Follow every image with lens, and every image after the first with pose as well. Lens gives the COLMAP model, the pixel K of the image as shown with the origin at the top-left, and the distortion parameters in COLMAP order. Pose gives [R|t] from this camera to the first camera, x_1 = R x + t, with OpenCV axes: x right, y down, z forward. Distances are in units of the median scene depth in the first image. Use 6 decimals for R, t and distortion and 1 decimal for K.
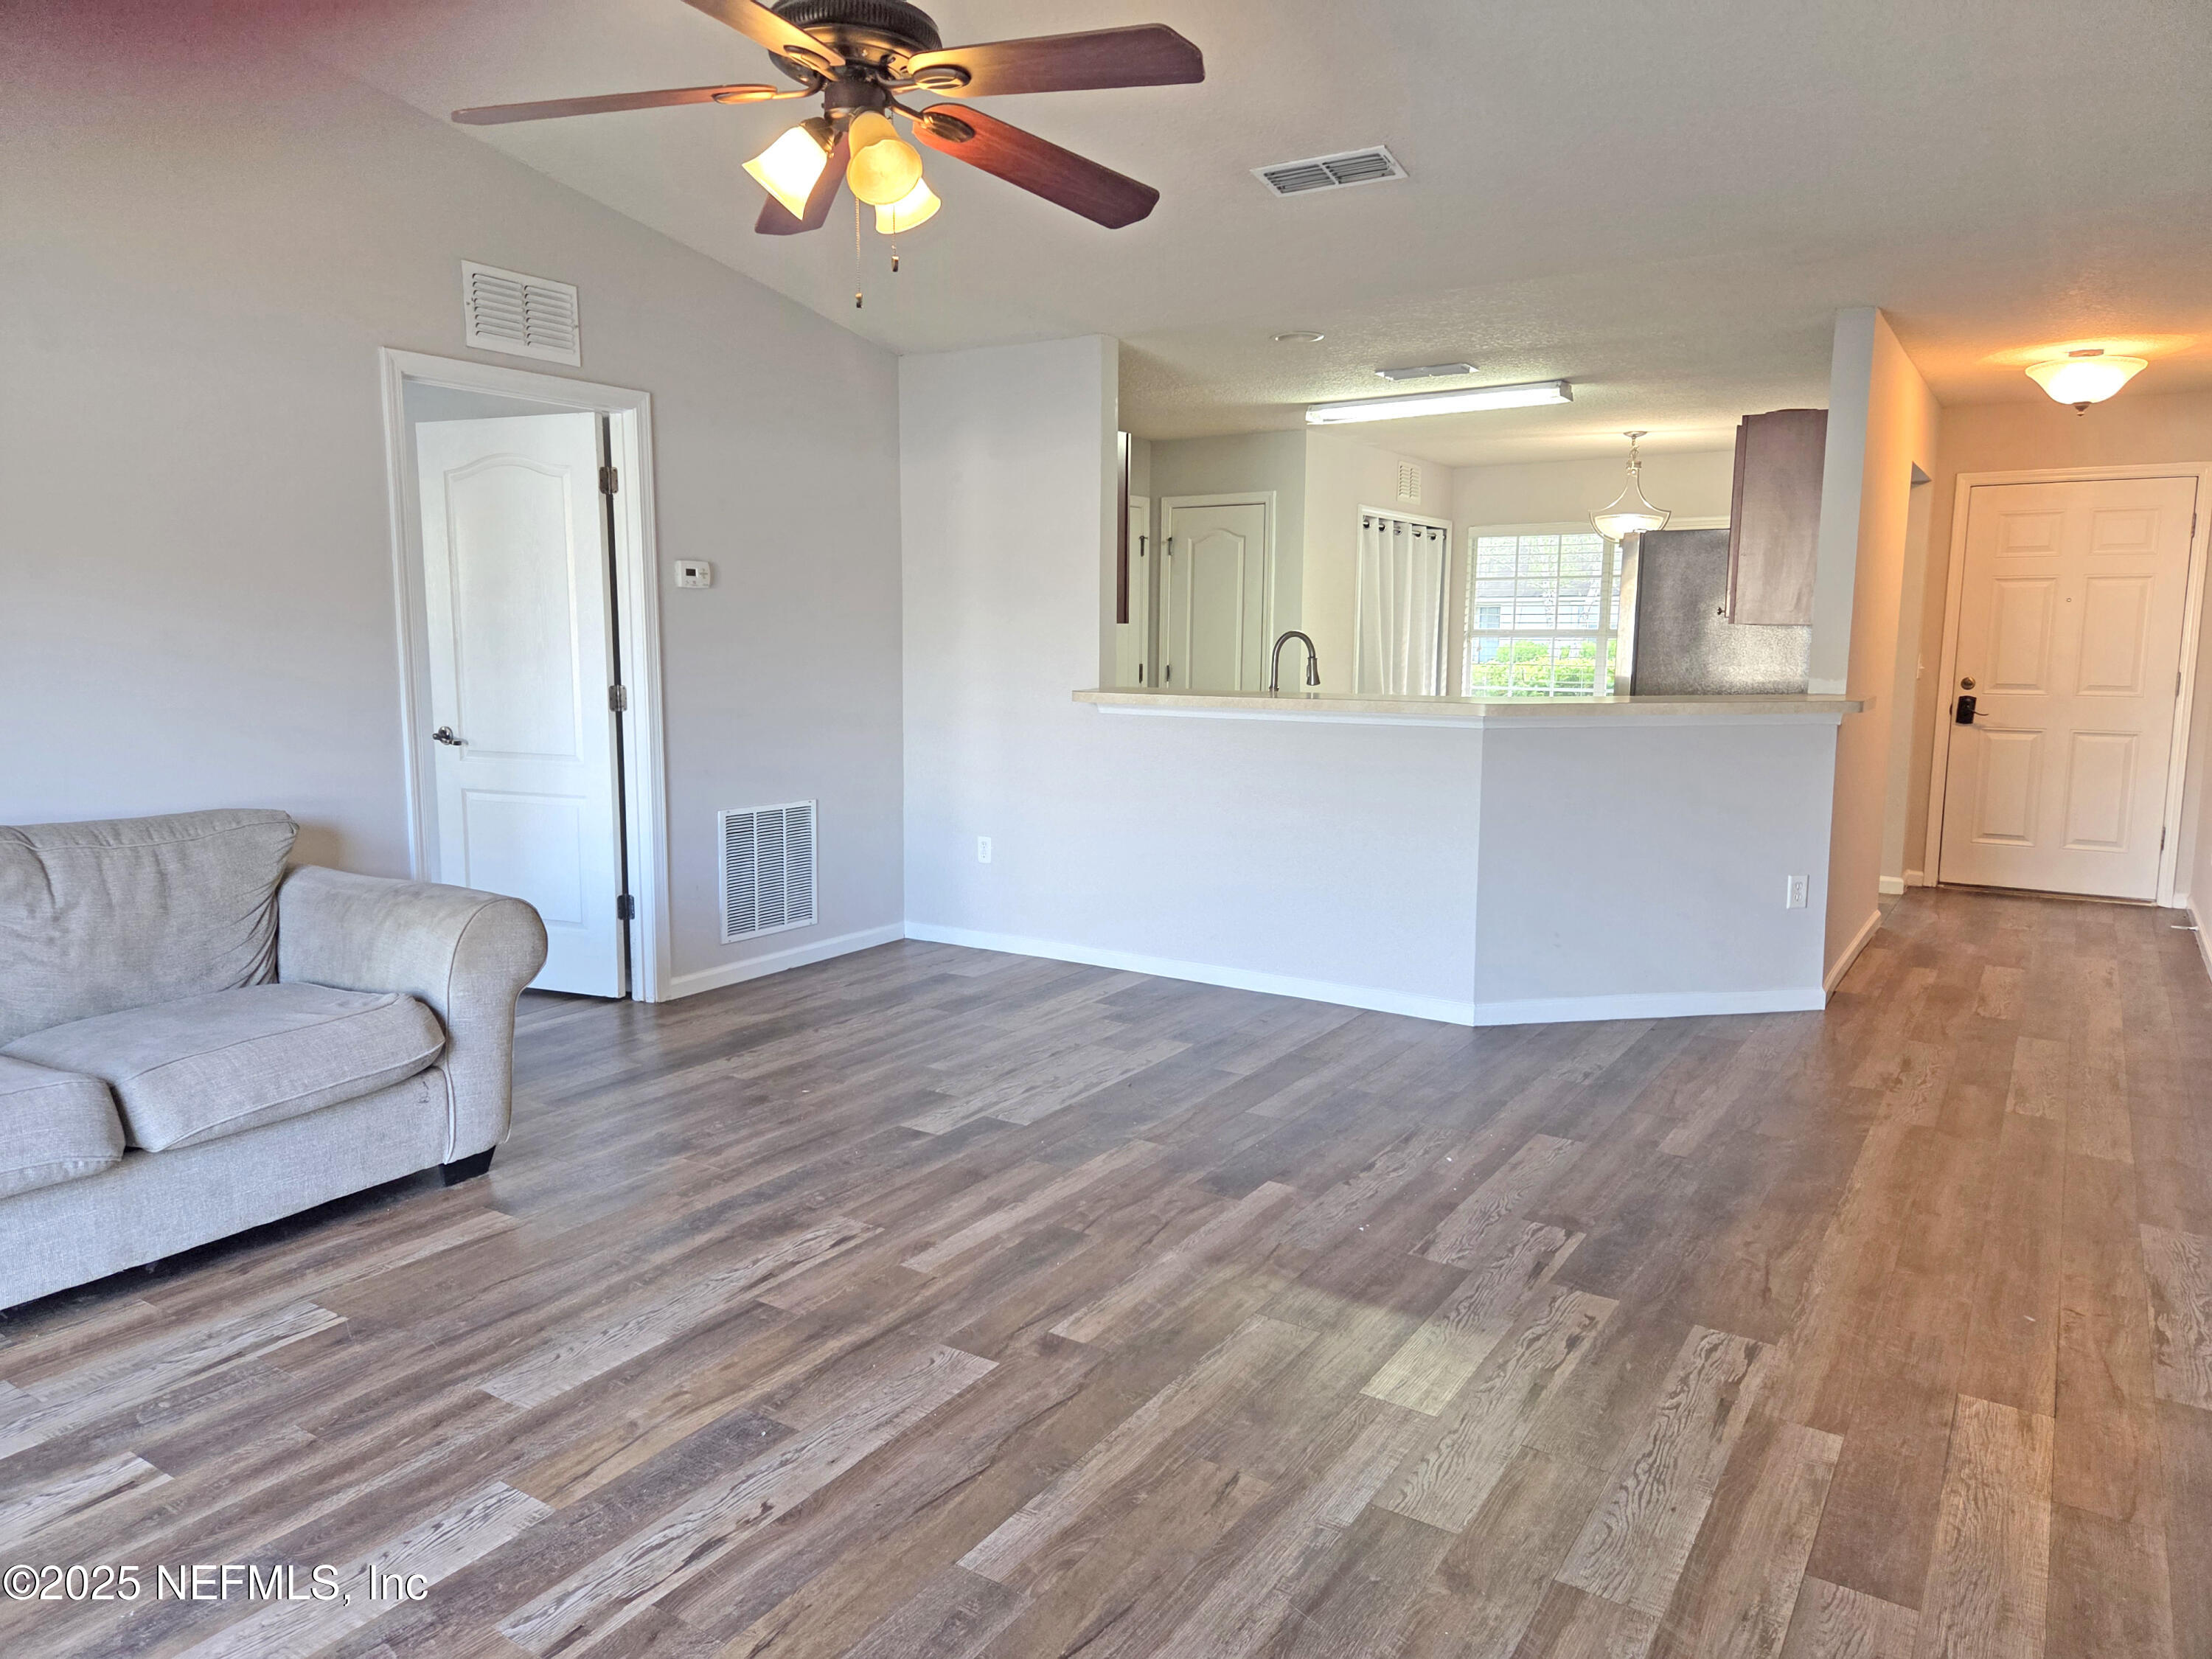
lens RADIAL K [[1481.1, 0, 1101.7], [0, 1481.1, 810.3], [0, 0, 1]] dist [0.073862, -0.049653]
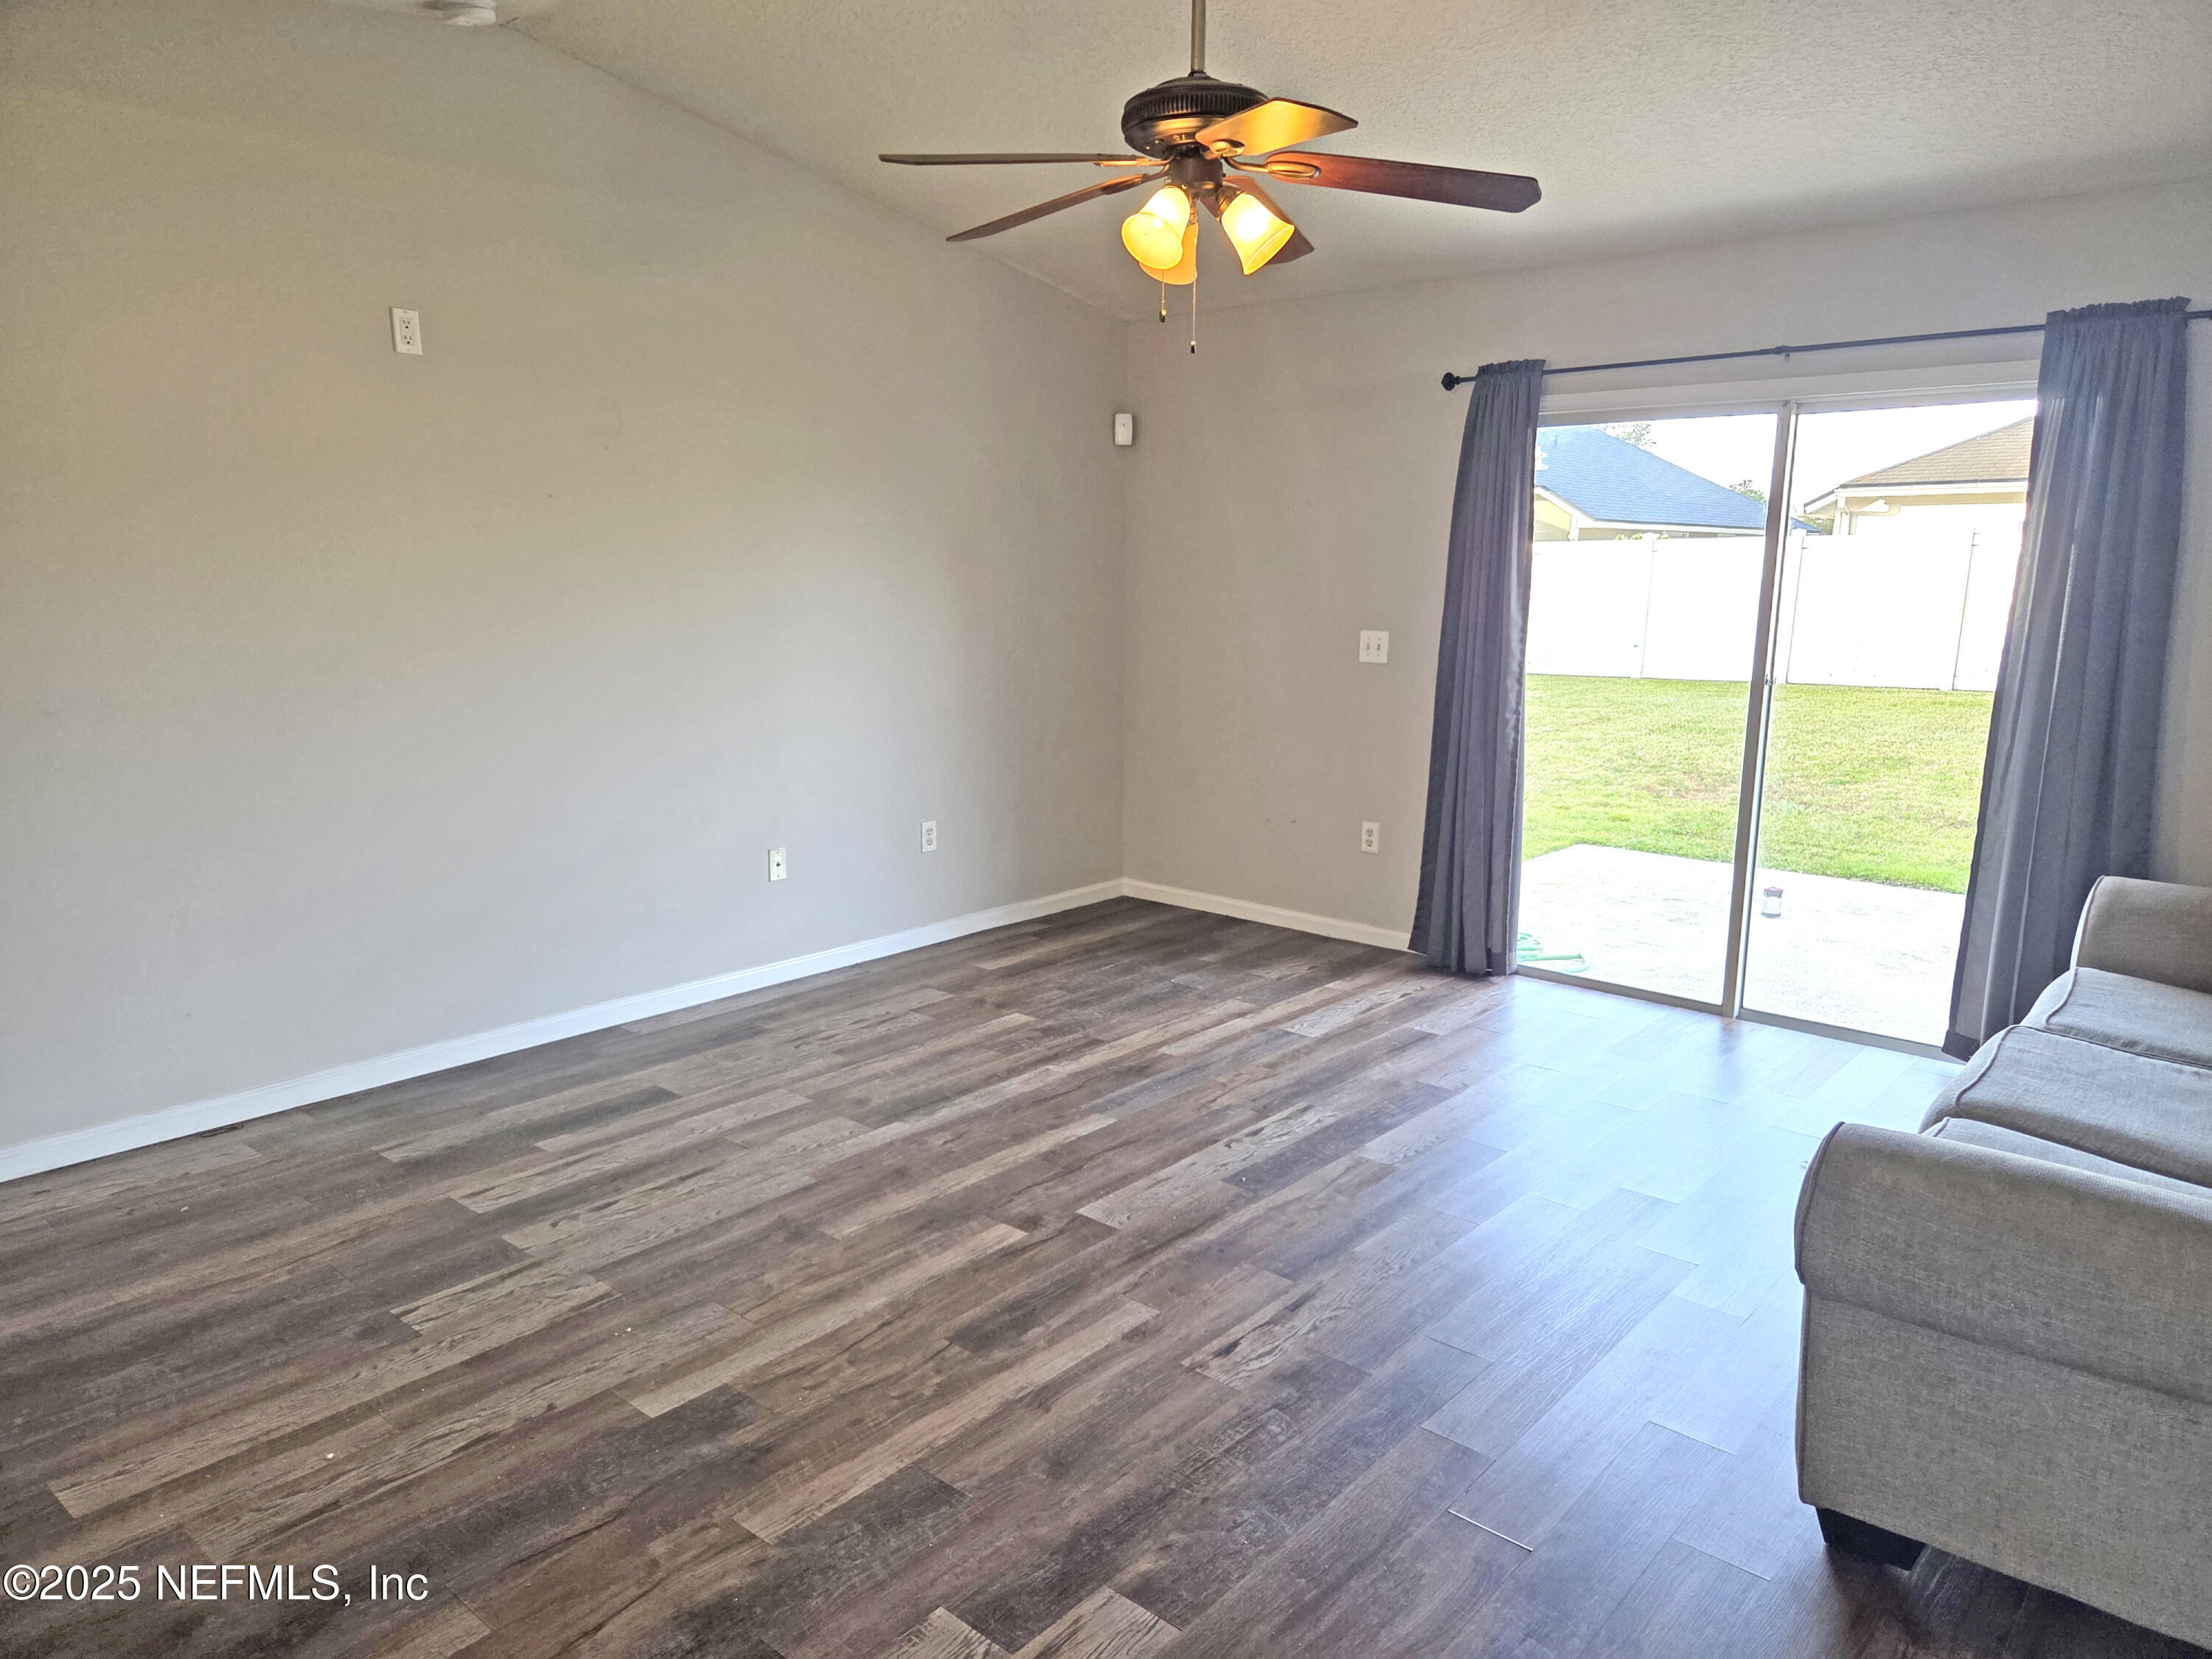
lens RADIAL K [[1481.1, 0, 1092.3], [0, 1481.1, 842.4], [0, 0, 1]] dist [0.073862, -0.049653]
pose [[-0.988688, -0.043336, 0.143591, -0.231960], [0.002476, 0.952504, 0.304515, -0.287083], [-0.149968, 0.301426, -0.941622, 1.941558]]
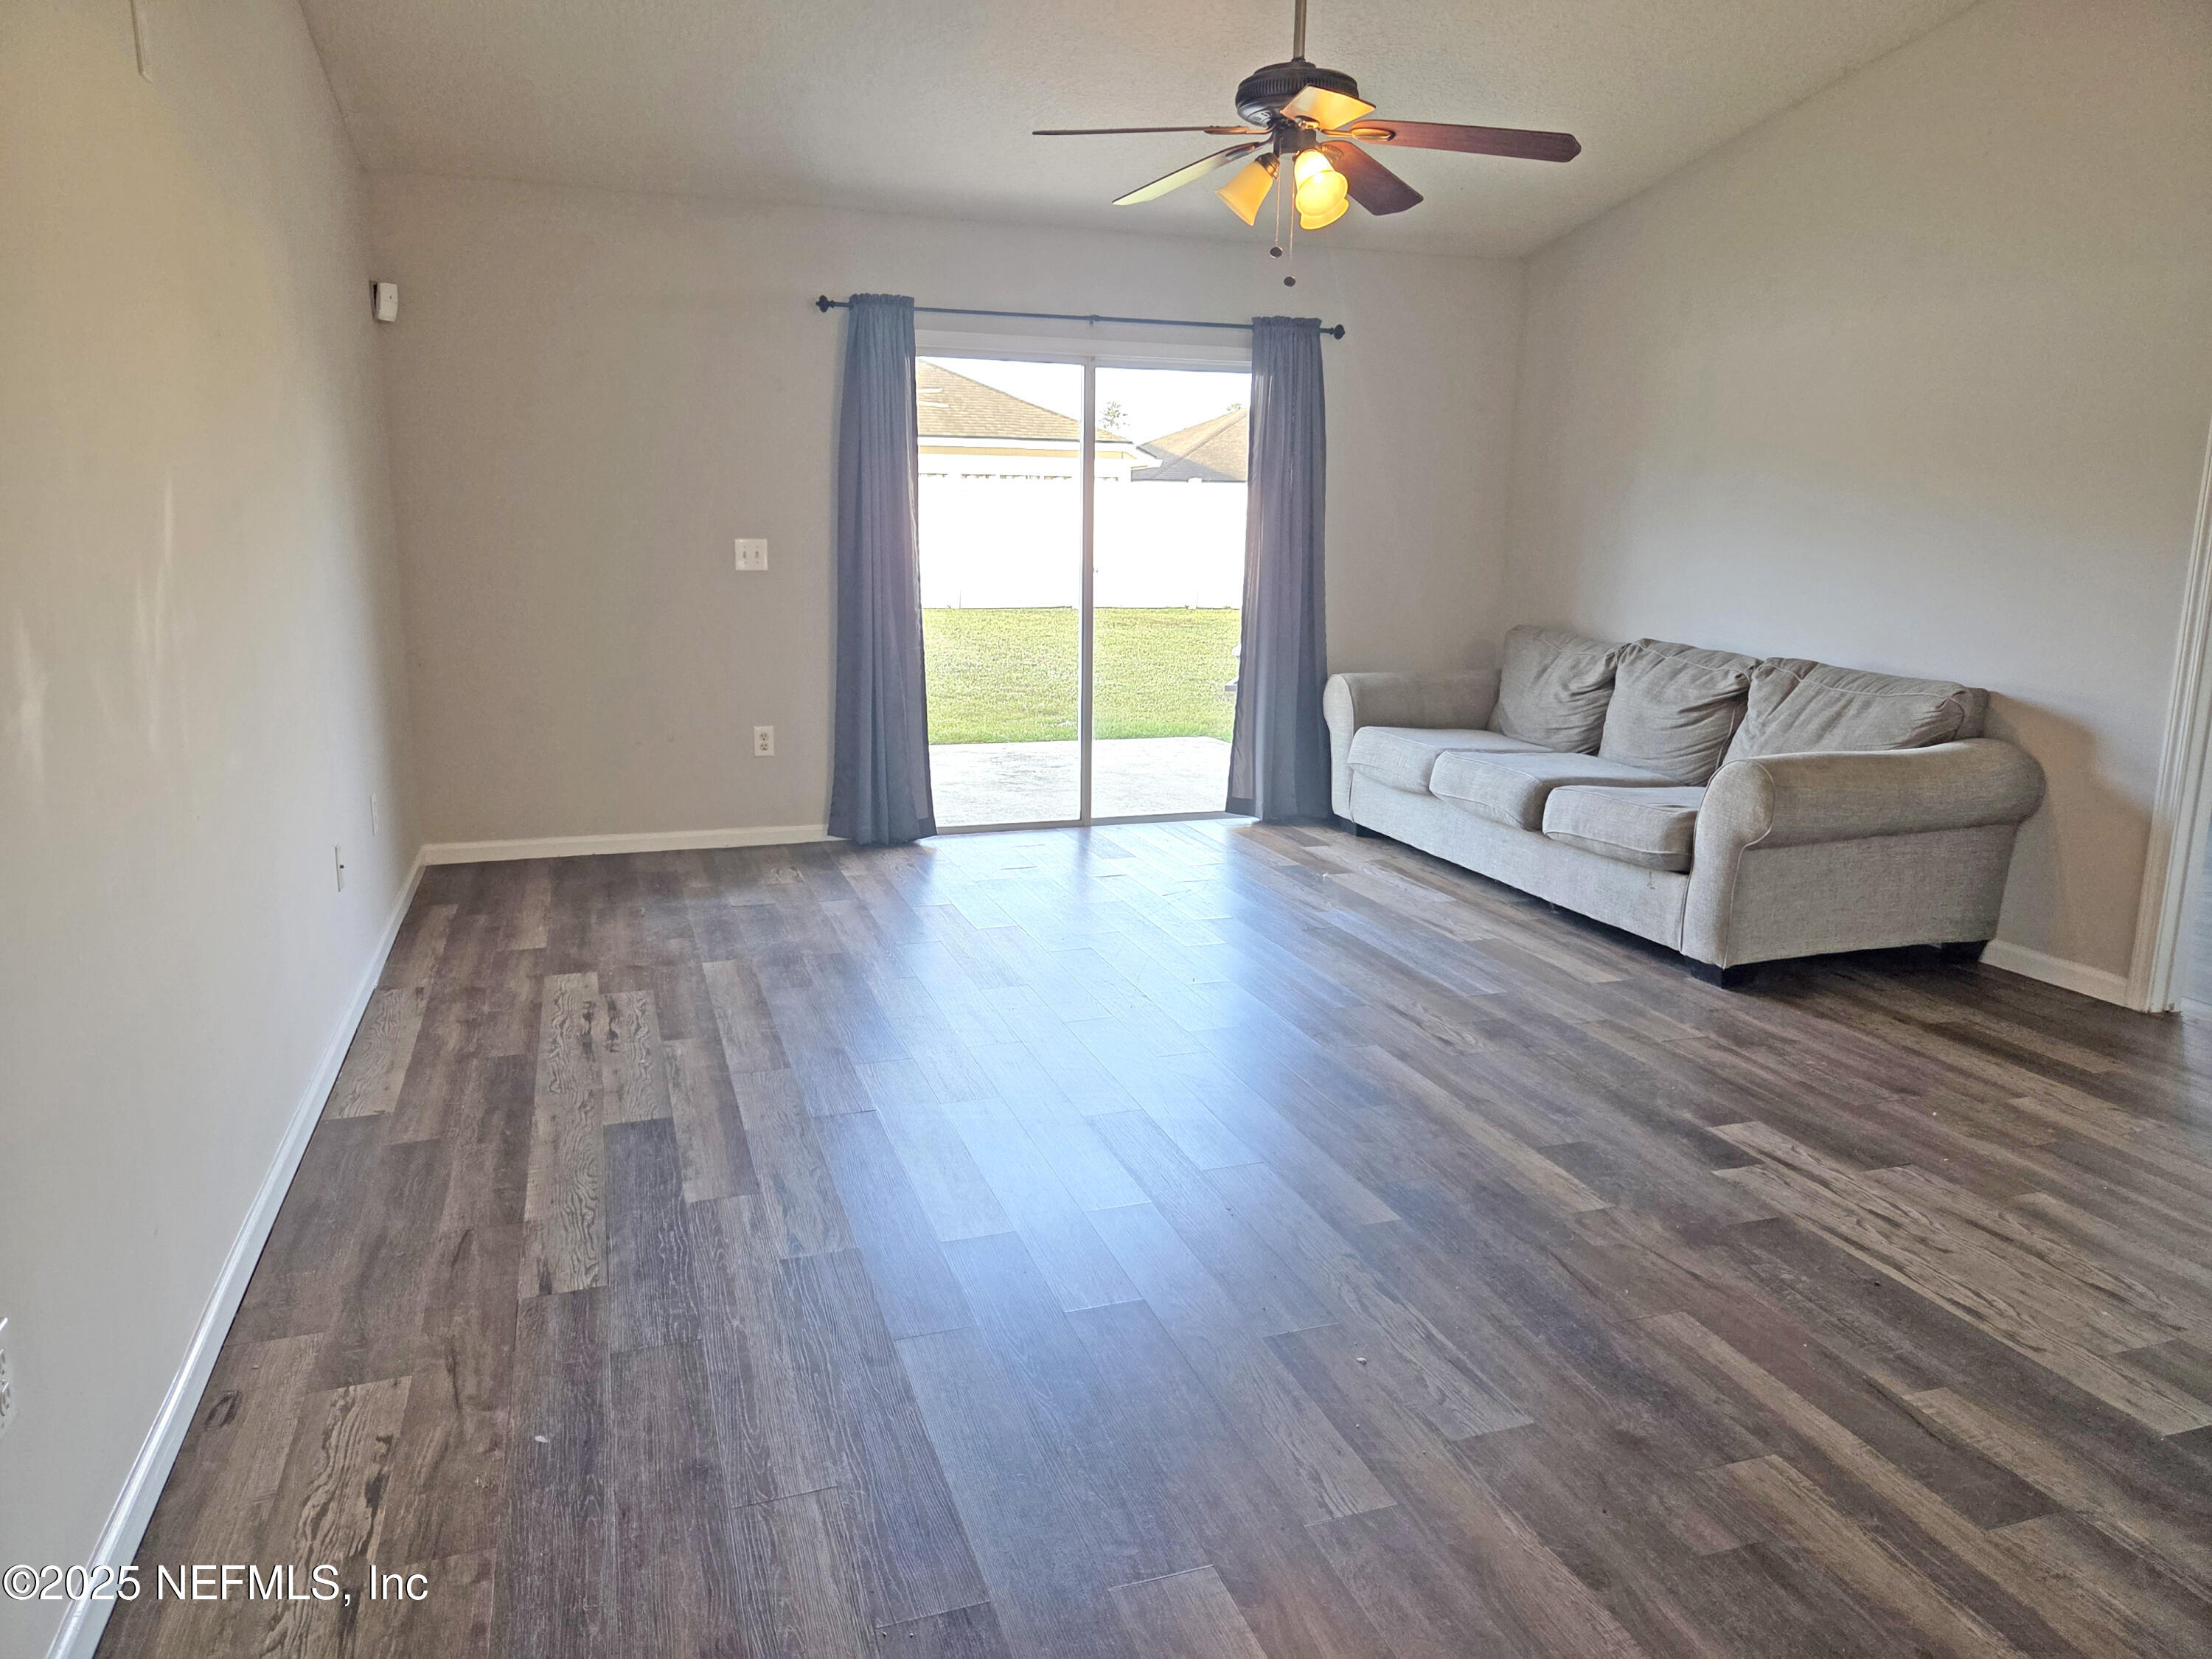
lens RADIAL K [[1481.1, 0, 1091.7], [0, 1481.1, 823.9], [0, 0, 1]] dist [0.073862, -0.049653]
pose [[-0.623983, 0.143617, -0.768127, 0.984103], [-0.110154, 0.956986, 0.268411, -0.180644], [0.773635, 0.252096, -0.581323, 1.590401]]
